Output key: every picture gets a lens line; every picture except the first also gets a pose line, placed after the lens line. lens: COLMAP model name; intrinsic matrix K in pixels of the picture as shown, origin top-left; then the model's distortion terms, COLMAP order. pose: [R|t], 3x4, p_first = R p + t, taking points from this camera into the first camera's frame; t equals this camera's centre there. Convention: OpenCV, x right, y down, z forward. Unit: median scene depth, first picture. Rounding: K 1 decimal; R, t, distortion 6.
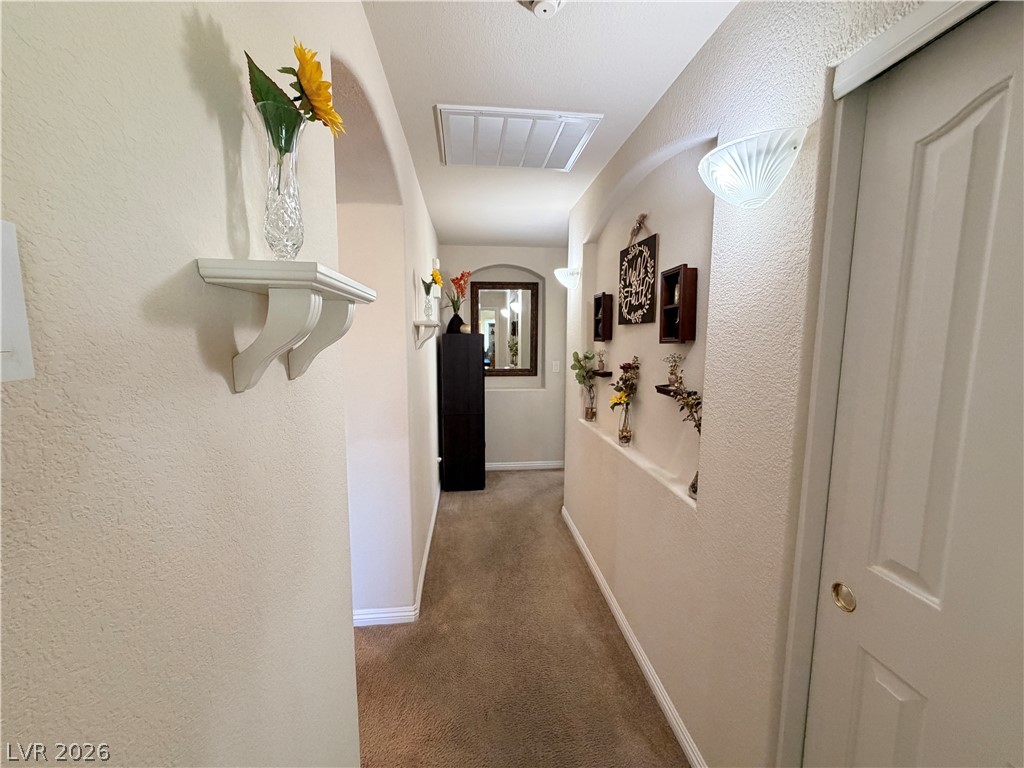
lens RADIAL K [[409.4, 0, 508.6], [0, 409.4, 384.0], [0, 0, 1]] dist [0.000857, 0.000171]
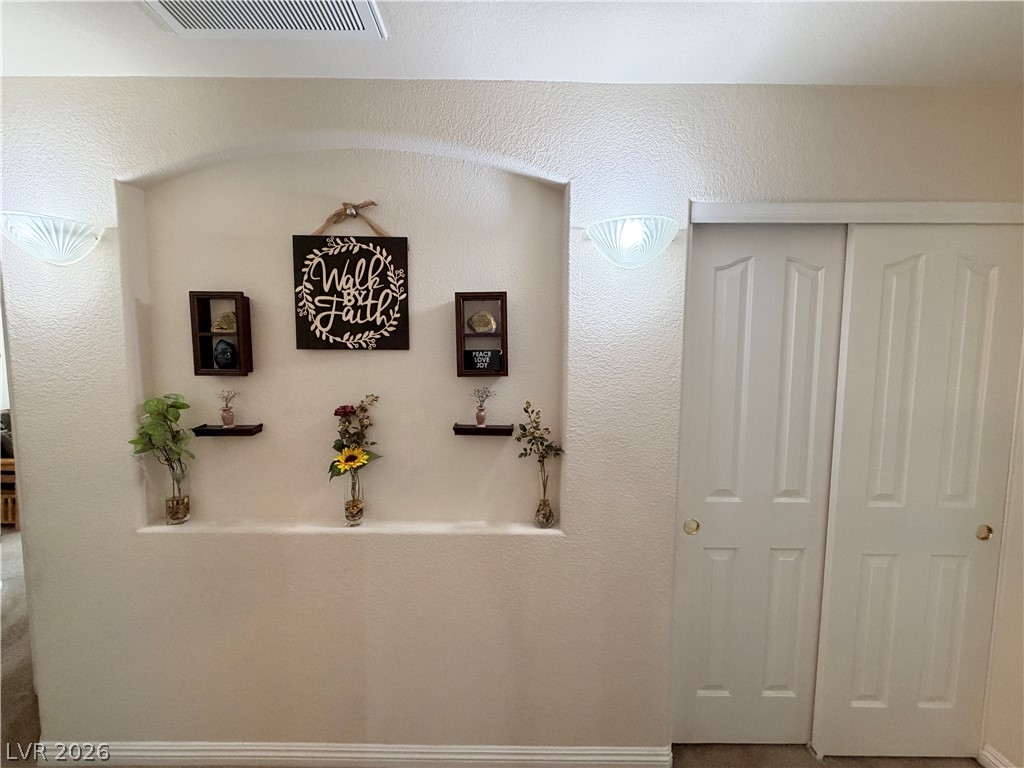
lens RADIAL K [[409.4, 0, 508.6], [0, 409.4, 384.0], [0, 0, 1]] dist [0.000857, 0.000171]
pose [[0.101596, -0.080928, 0.991529, -0.386833], [0.108198, 0.991672, 0.069853, -0.111833], [-0.988924, 0.100185, 0.109506, 0.685110]]
